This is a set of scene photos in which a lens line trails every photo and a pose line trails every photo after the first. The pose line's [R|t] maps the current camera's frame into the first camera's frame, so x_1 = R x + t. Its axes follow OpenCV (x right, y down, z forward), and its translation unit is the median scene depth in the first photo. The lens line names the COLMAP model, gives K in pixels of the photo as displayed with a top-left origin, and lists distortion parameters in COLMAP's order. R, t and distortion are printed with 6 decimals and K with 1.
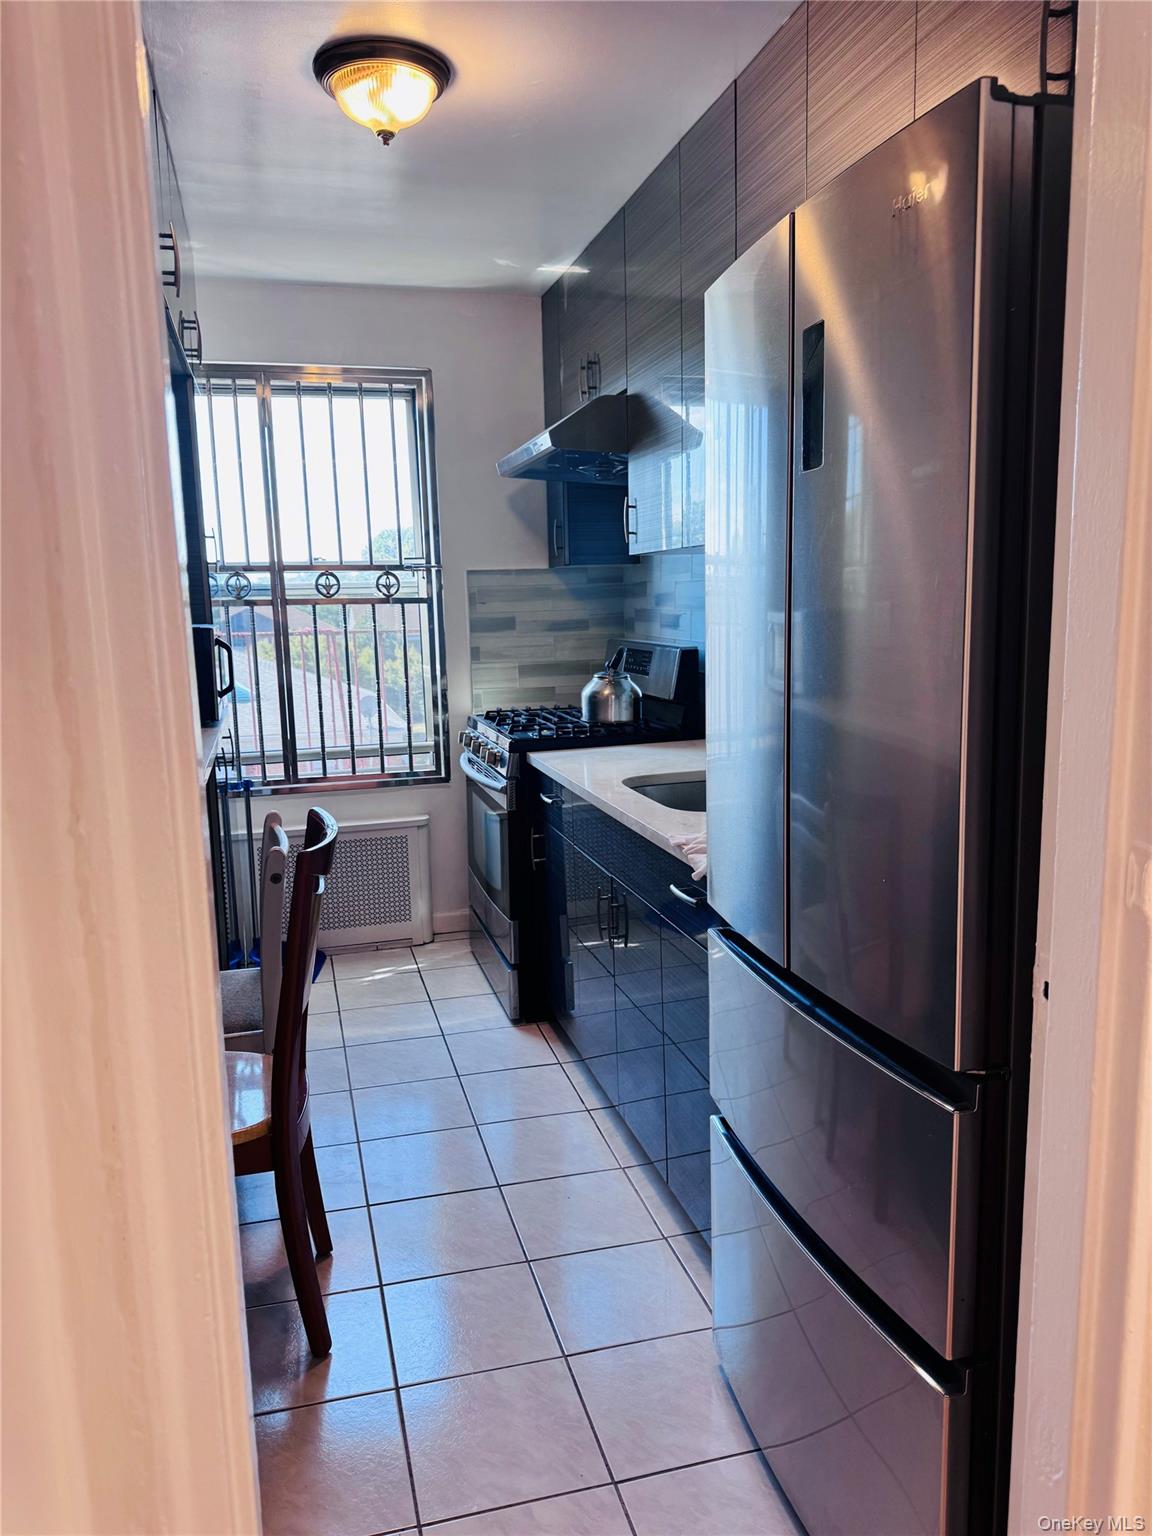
lens RADIAL K [[1107.9, 0, 561.9], [0, 1107.9, 769.7], [0, 0, 1]] dist [0.034883, 0.003191]
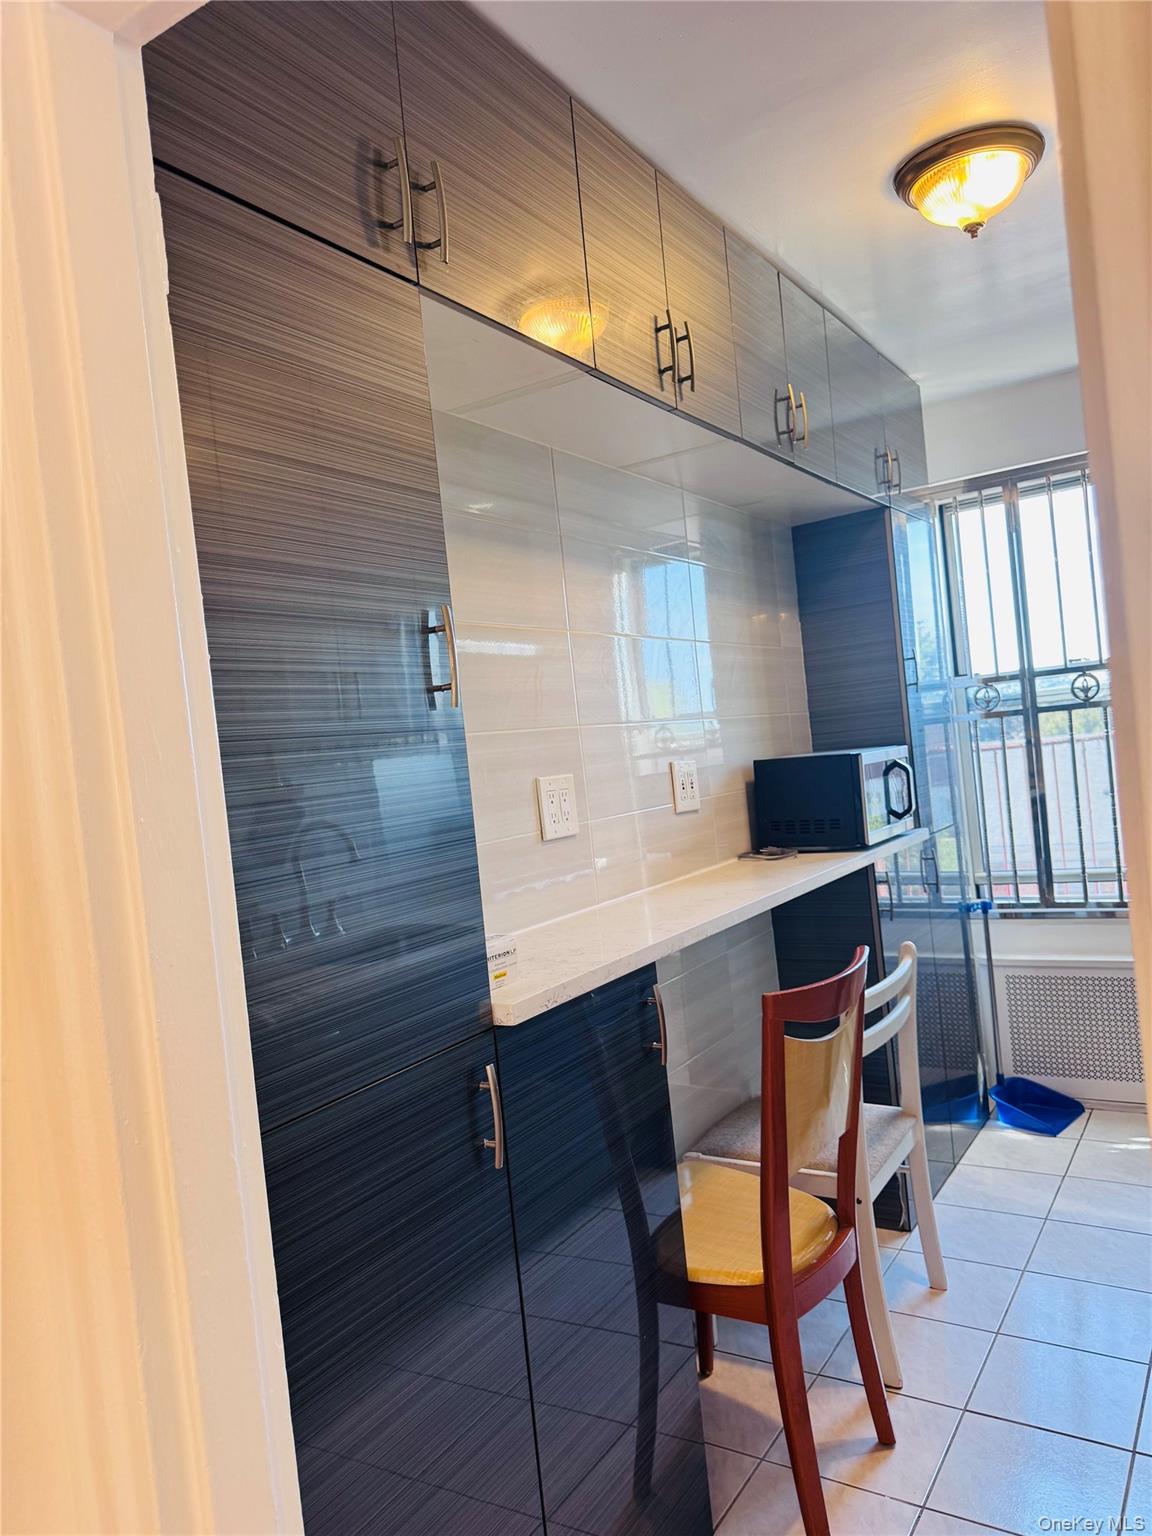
lens RADIAL K [[1107.9, 0, 567.2], [0, 1107.9, 761.1], [0, 0, 1]] dist [0.034883, 0.003191]
pose [[0.685914, -0.043620, -0.726374, 0.158829], [-0.032195, 0.995405, -0.090177, -0.011914], [0.726970, 0.085239, 0.681358, 0.082021]]
